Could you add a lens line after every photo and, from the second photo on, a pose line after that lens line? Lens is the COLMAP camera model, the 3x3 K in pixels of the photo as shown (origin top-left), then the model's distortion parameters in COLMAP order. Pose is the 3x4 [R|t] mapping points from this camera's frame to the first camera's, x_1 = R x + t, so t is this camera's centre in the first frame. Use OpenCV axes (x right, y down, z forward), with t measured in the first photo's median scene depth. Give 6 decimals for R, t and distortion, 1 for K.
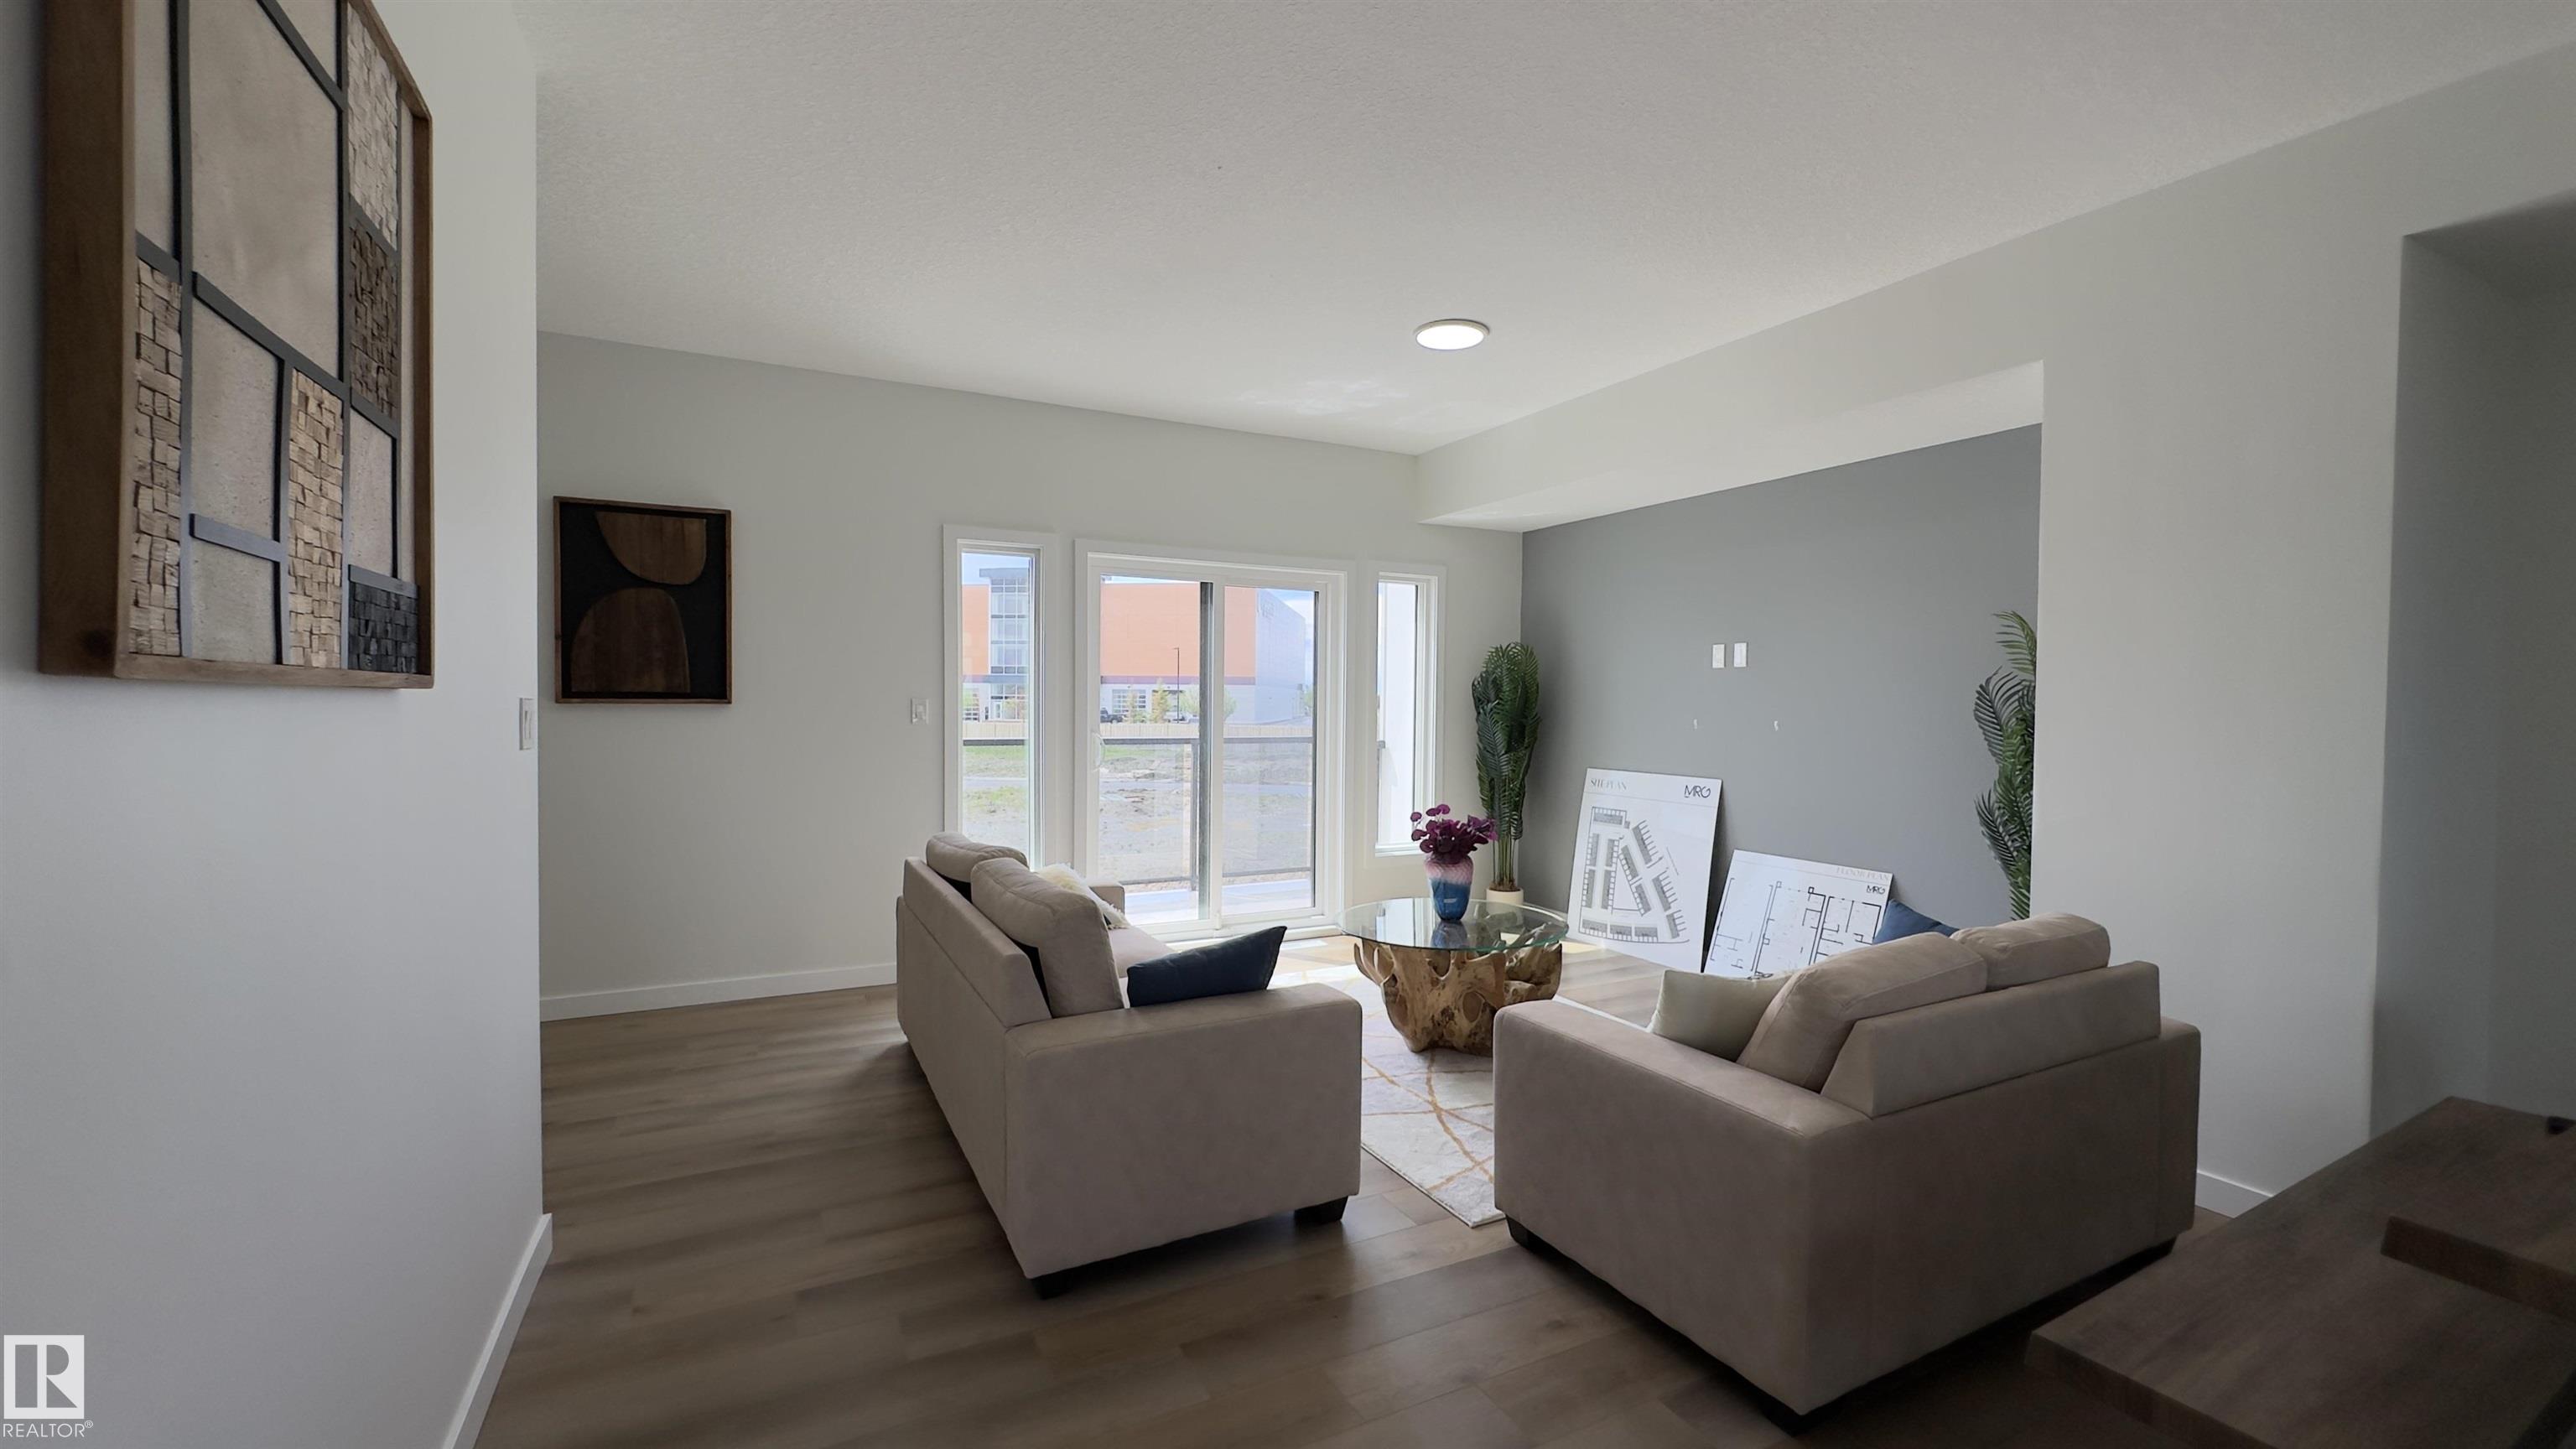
lens RADIAL K [[1027.0, 0, 1288.0], [0, 1027.0, 724.5], [0, 0, 1]] dist [-0.002855, 0.000655]
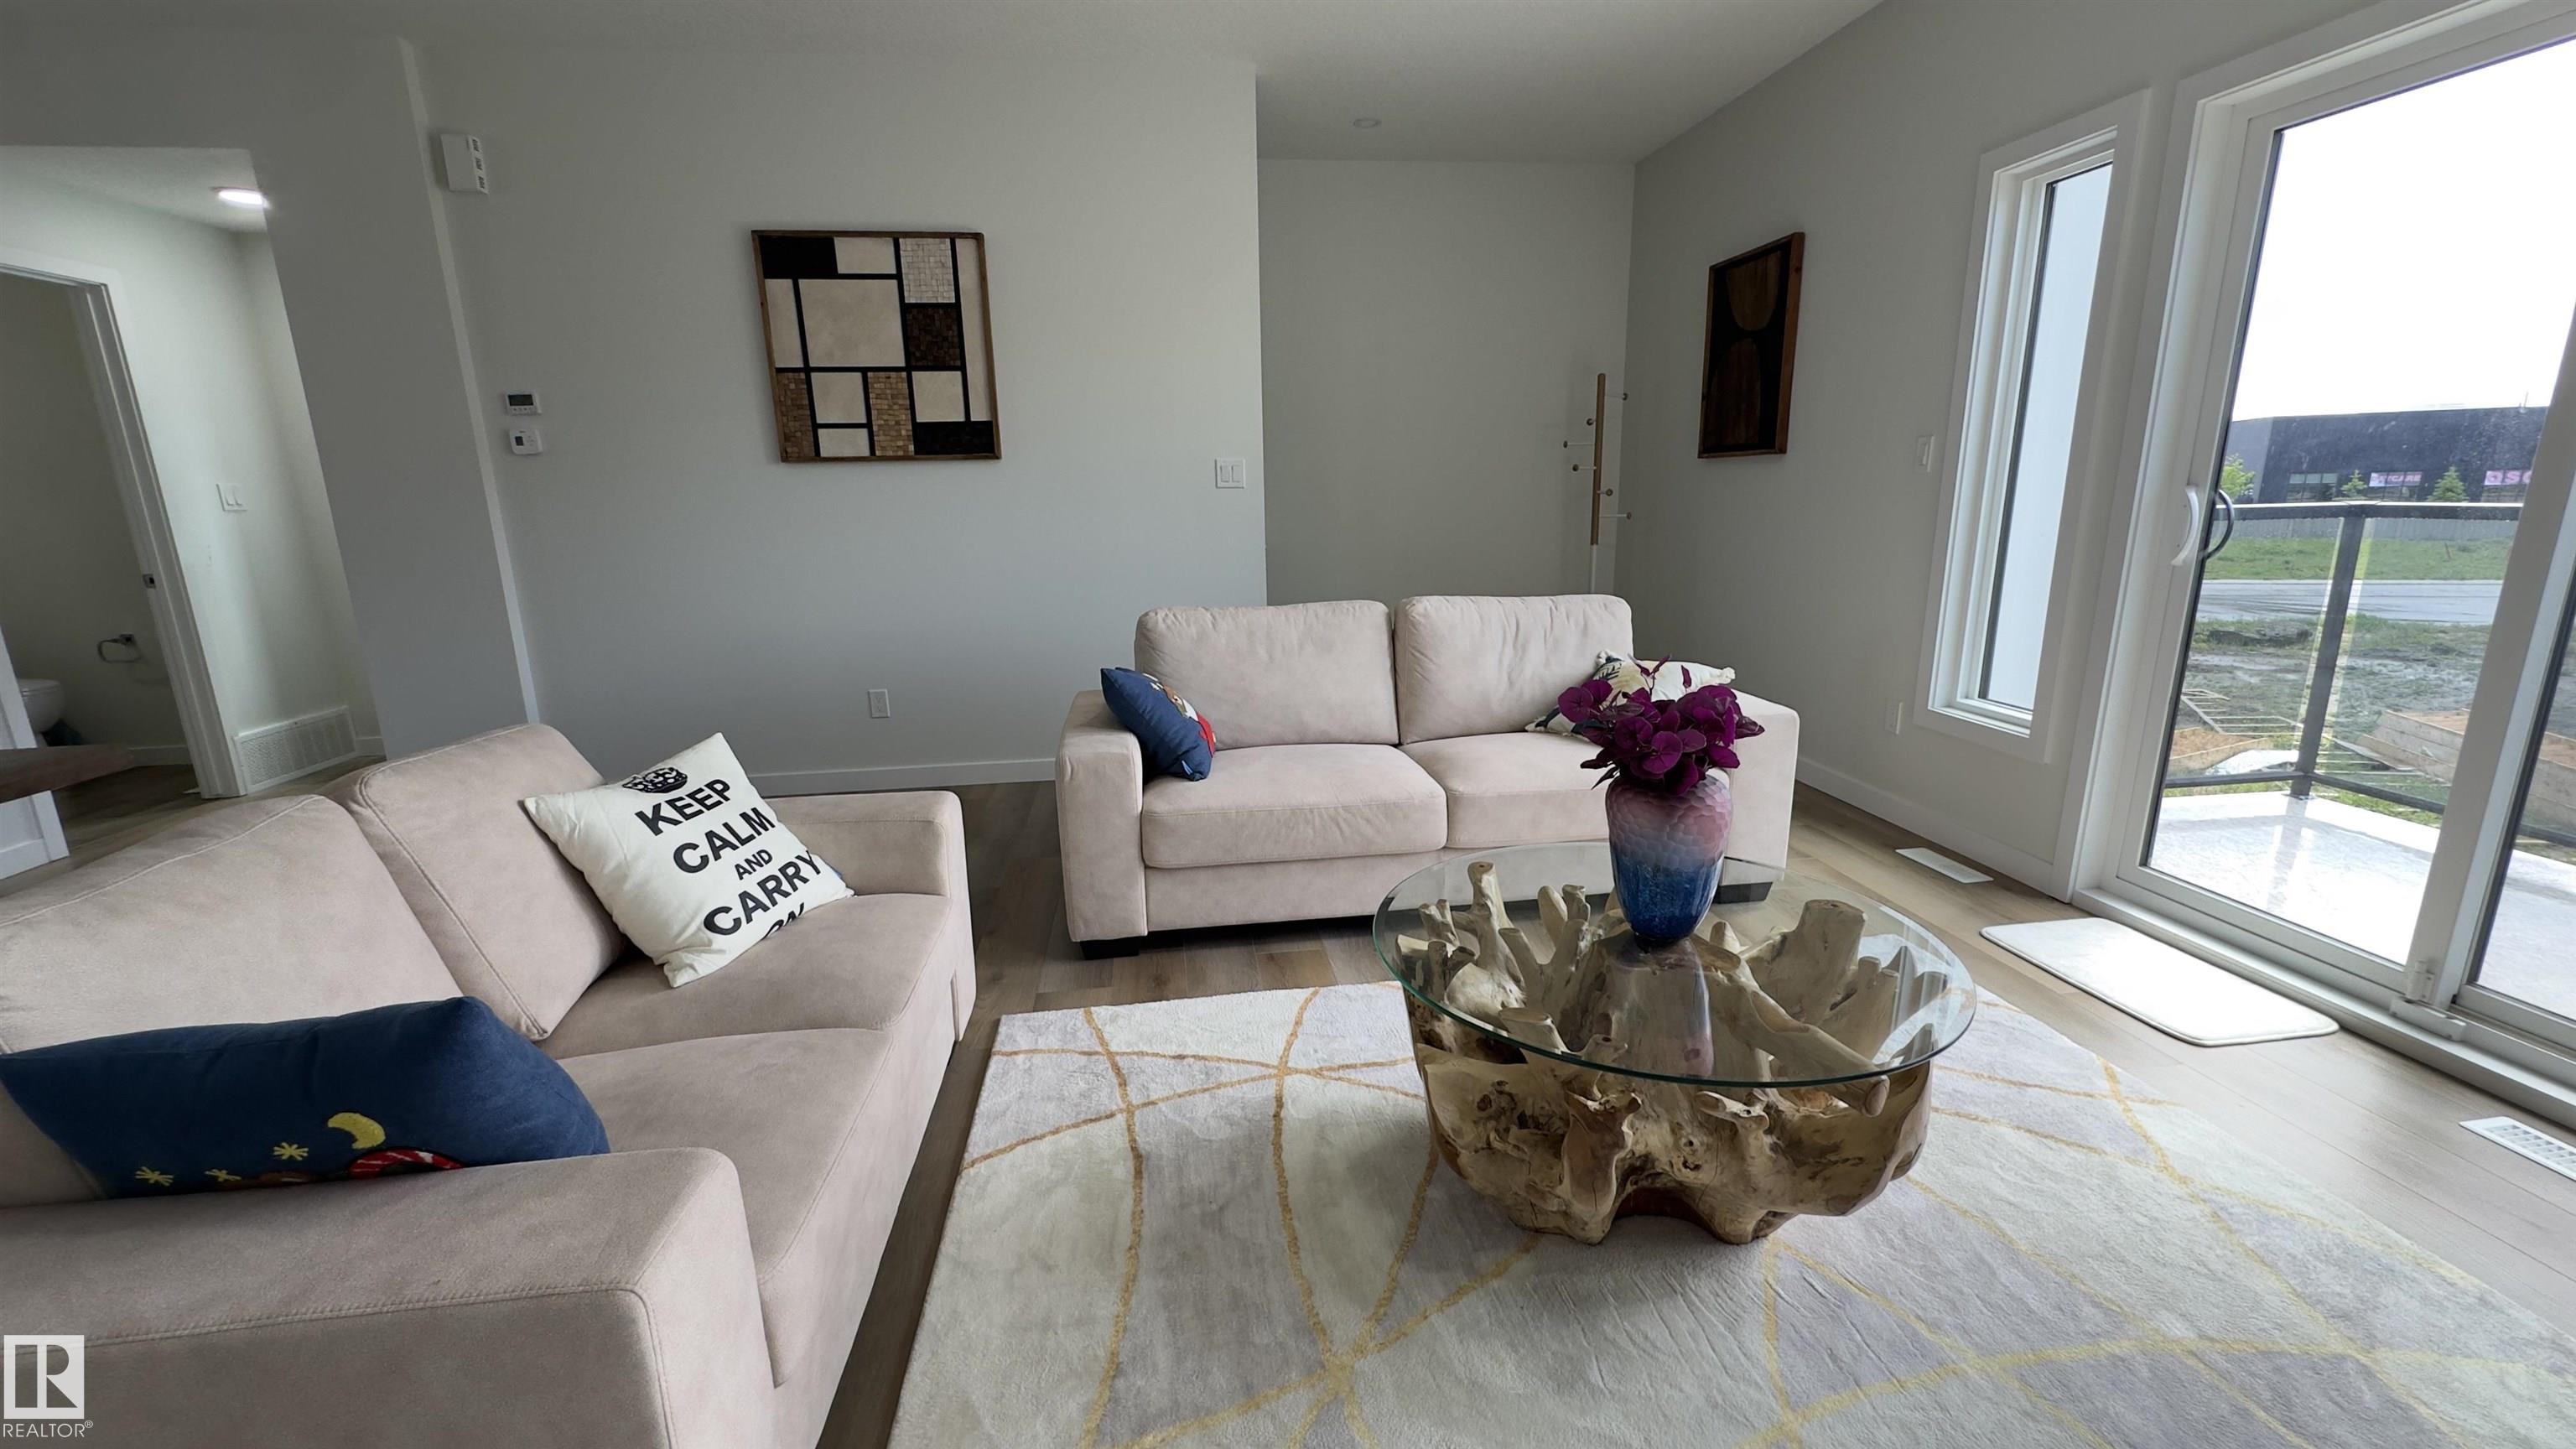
lens RADIAL K [[1027.0, 0, 1288.0], [0, 1027.0, 724.5], [0, 0, 1]] dist [-0.002855, 0.000655]
pose [[-0.333853, 0.209194, -0.919119, 0.547176], [-0.002737, 0.974844, 0.222871, 0.015000], [0.942621, 0.076921, -0.324882, 0.933146]]
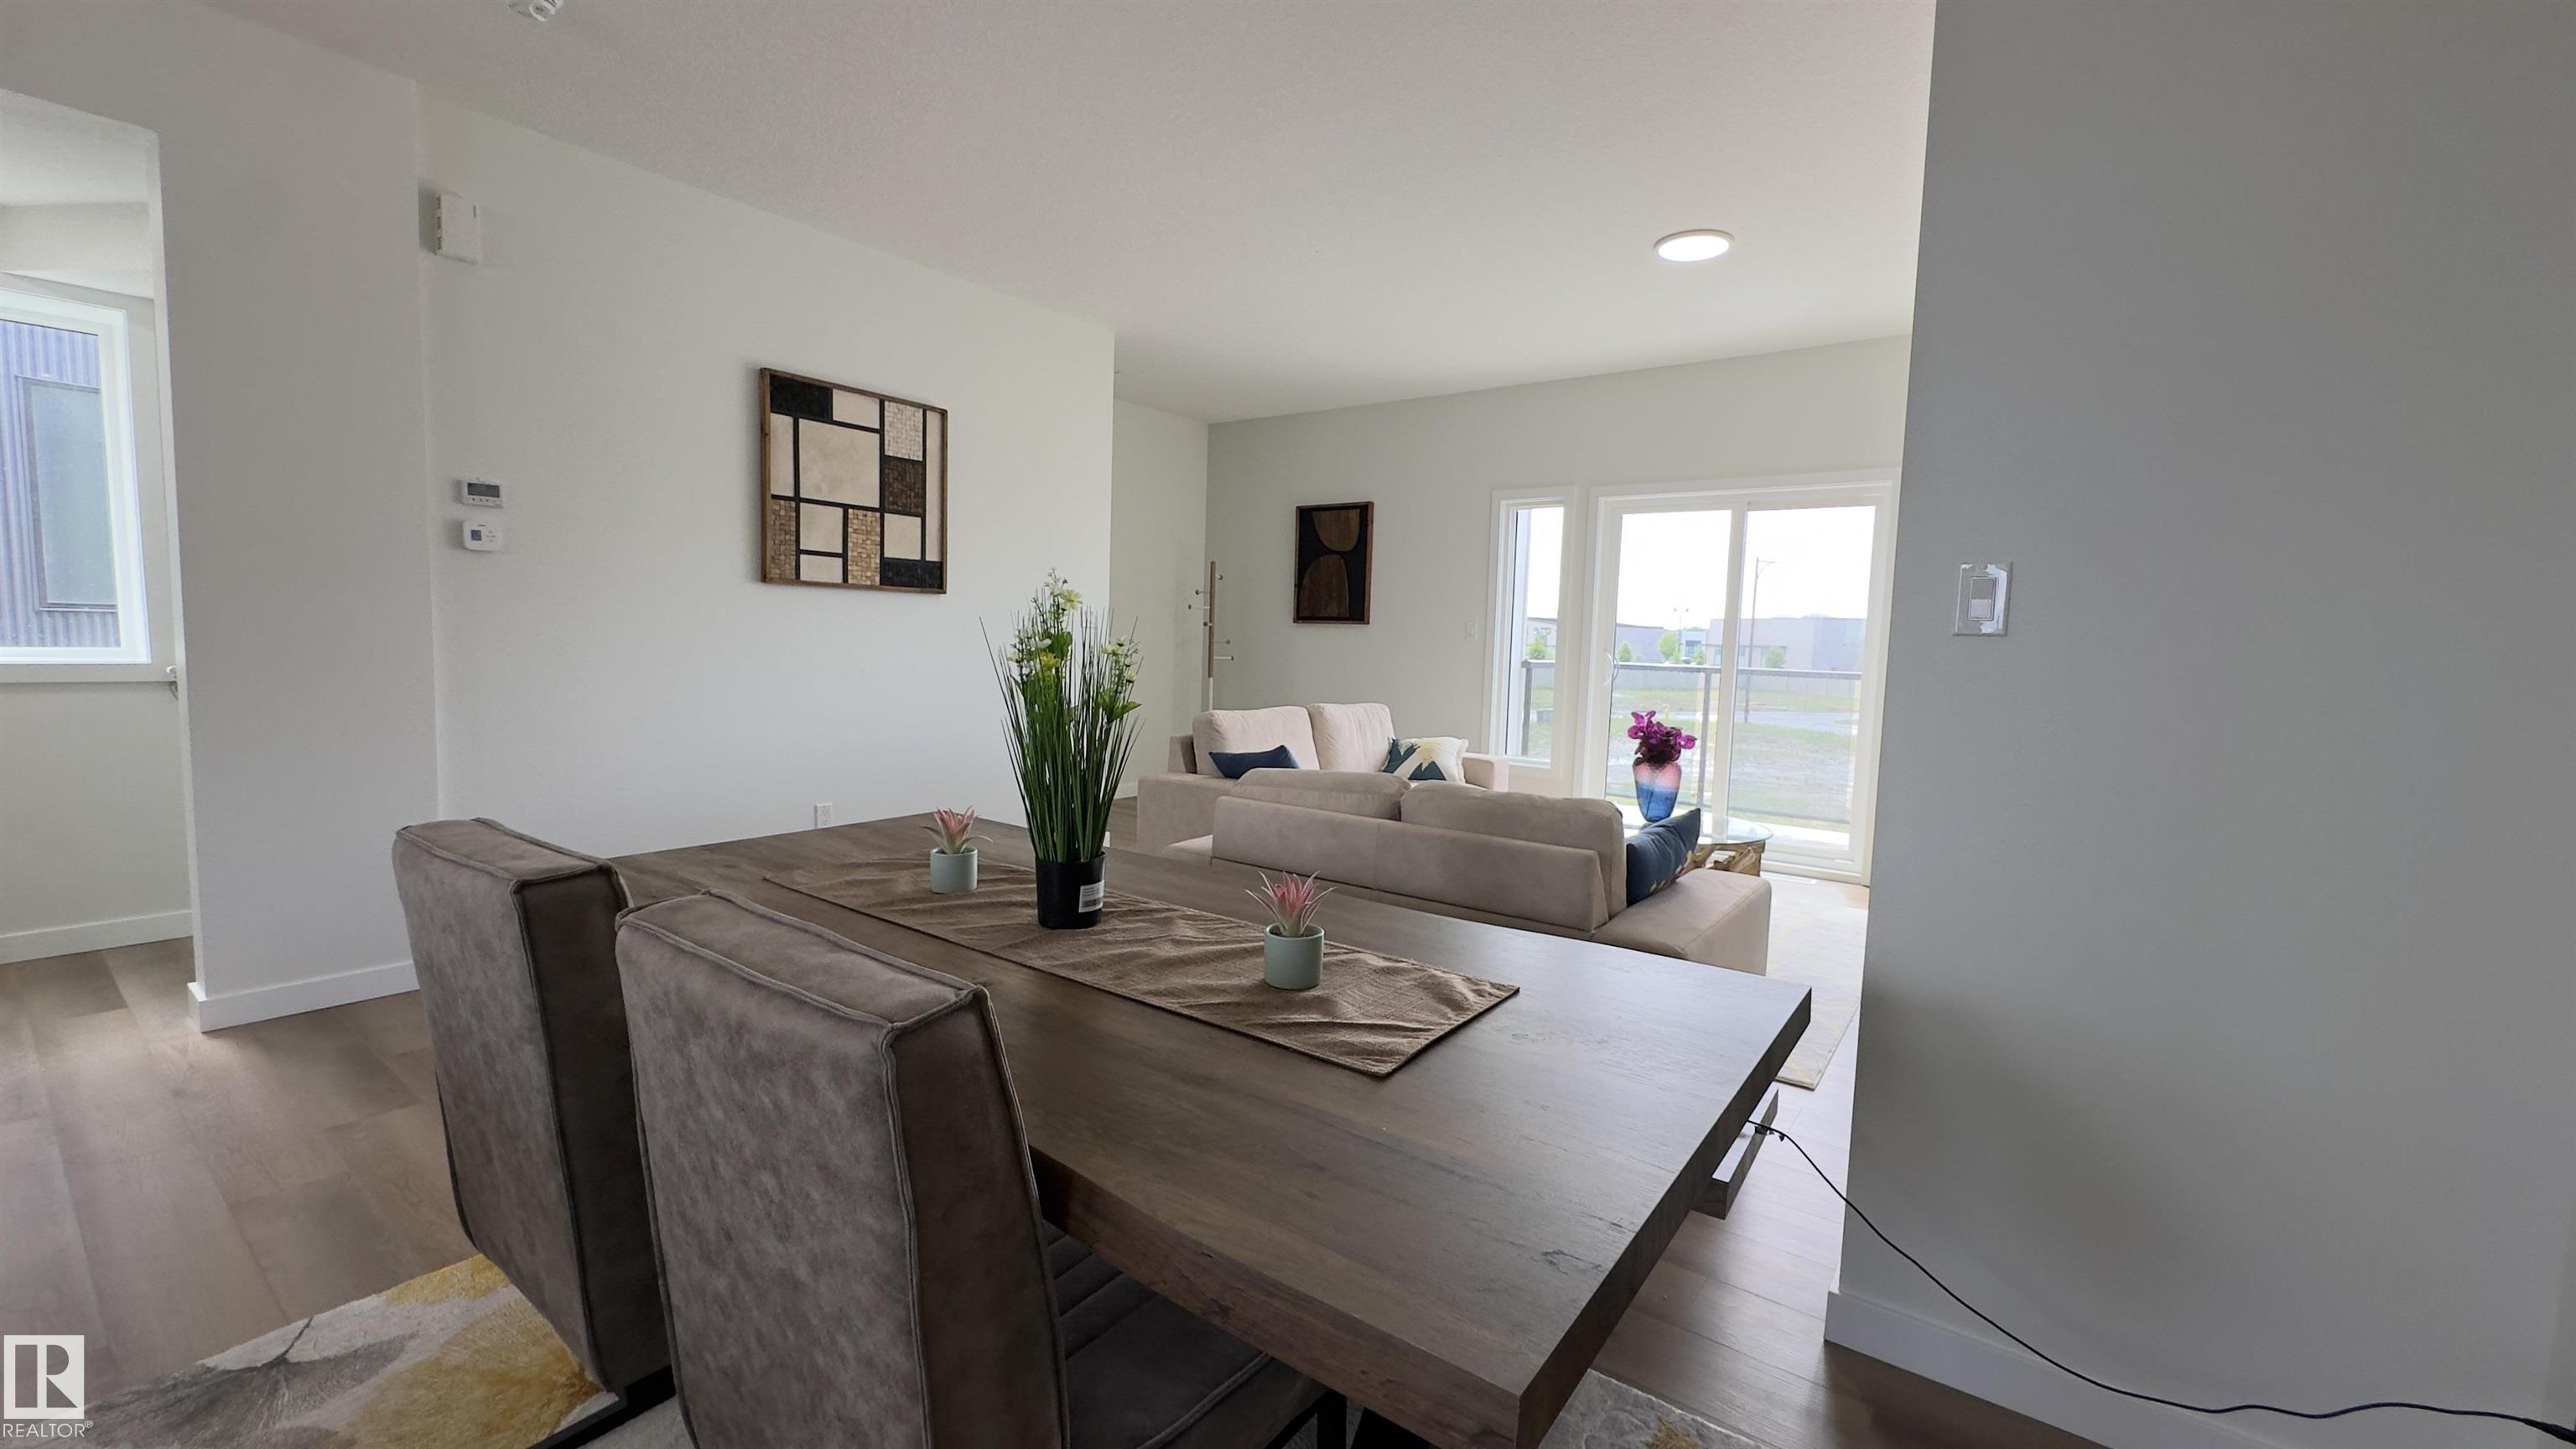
lens RADIAL K [[1035.8, 0, 1288.0], [0, 1035.8, 724.5], [0, 0, 1]] dist [-0.012291, 0.000102]
pose [[0.442065, 0.074570, -0.893878, 0.874896], [-0.044207, 0.997139, 0.061321, 0.043153], [0.895893, 0.012408, 0.444097, 0.188720]]
